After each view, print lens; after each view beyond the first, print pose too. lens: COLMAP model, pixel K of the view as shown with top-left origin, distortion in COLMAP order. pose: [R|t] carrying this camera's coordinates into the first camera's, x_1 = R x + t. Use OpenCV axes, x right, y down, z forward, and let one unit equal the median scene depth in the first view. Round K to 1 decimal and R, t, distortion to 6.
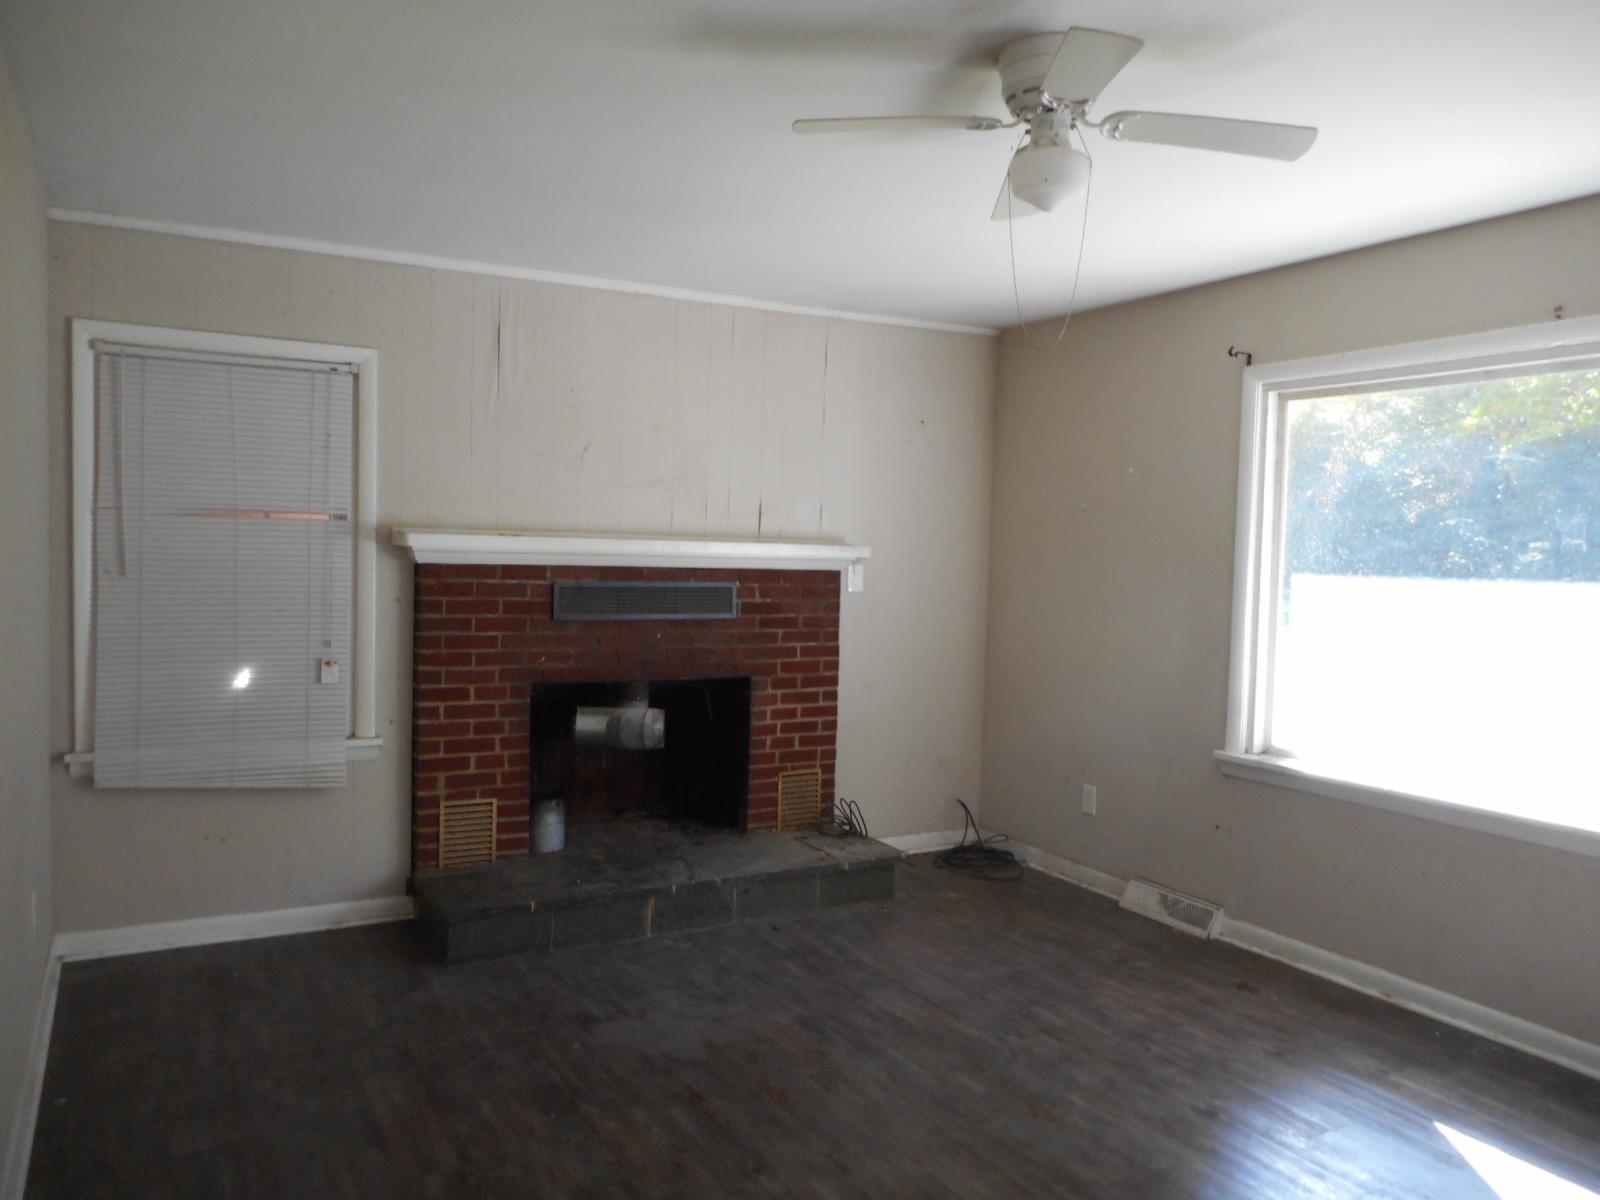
lens RADIAL K [[1225.0, 0, 800.0], [0, 1225.0, 600.0], [0, 0, 1]] dist [-0.007914, -0.002249]
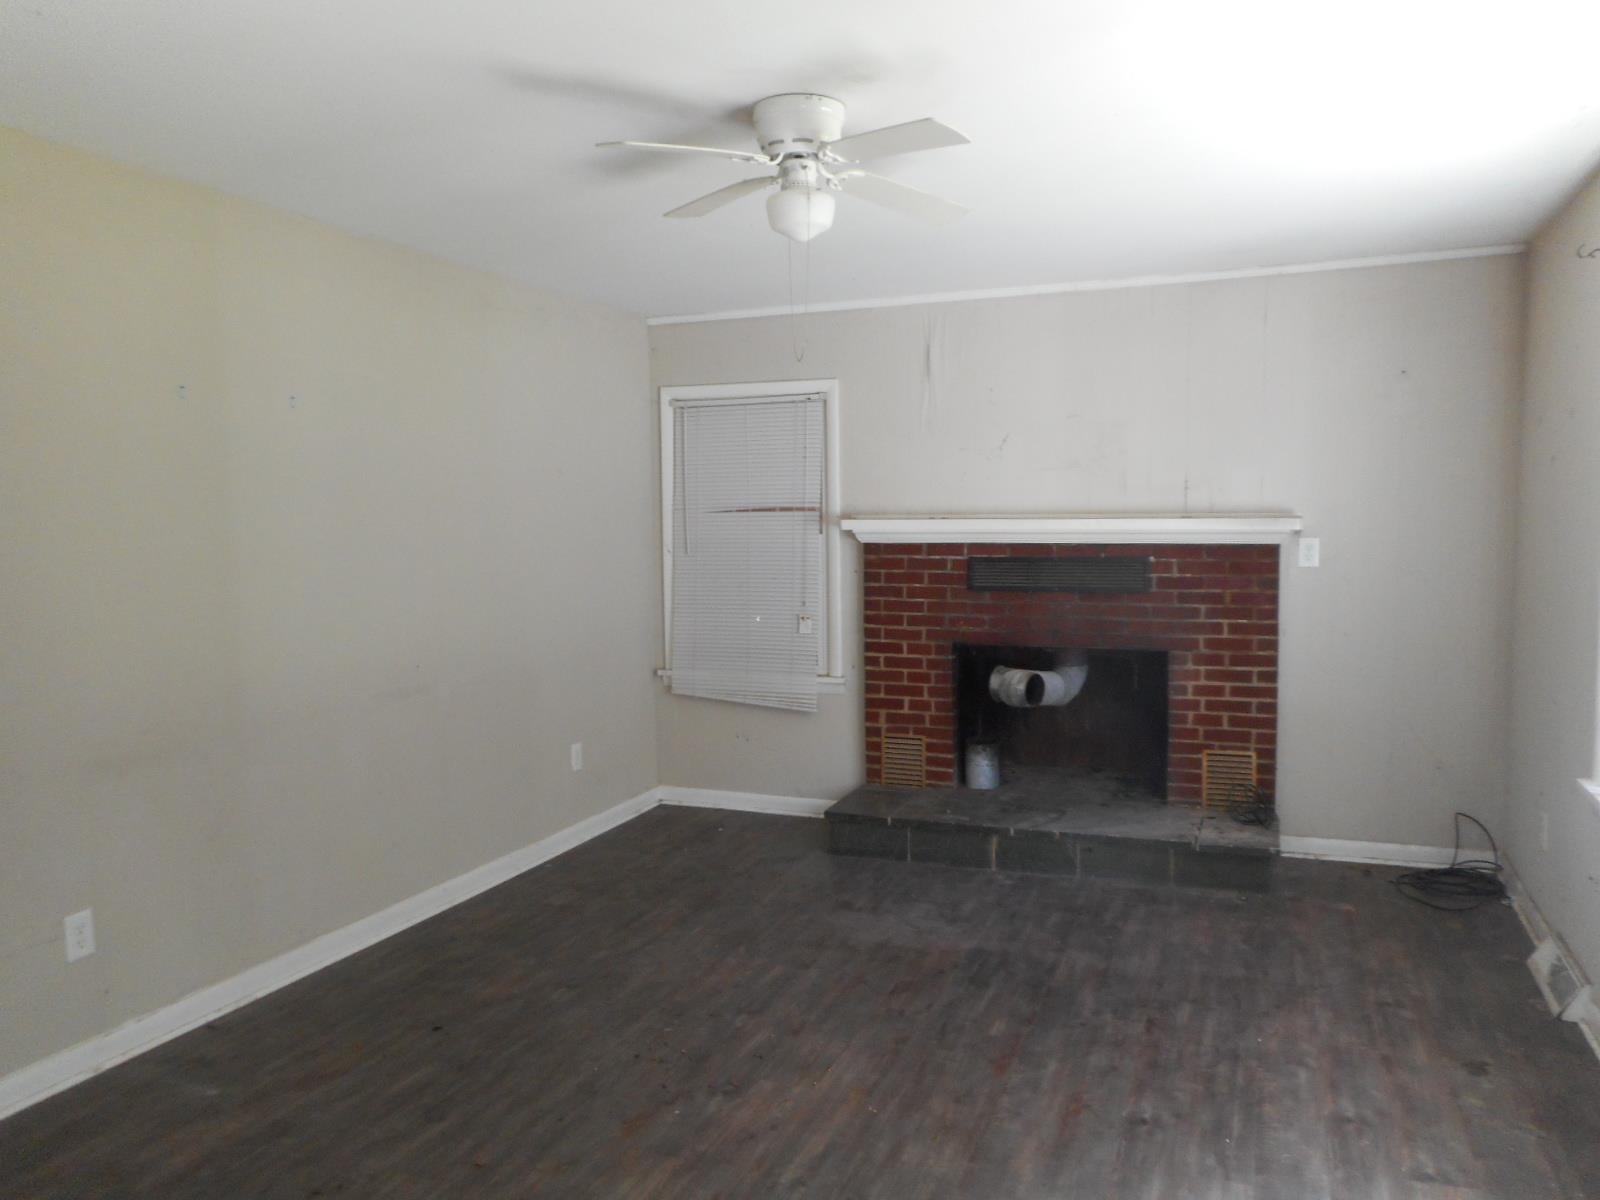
lens RADIAL K [[1225.0, 0, 800.0], [0, 1225.0, 600.0], [0, 0, 1]] dist [-0.007914, -0.002249]
pose [[0.620489, 0.023424, -0.783865, 0.622239], [-0.008850, 0.999699, 0.022868, 0.000524], [0.784165, -0.007252, 0.620510, 0.150209]]
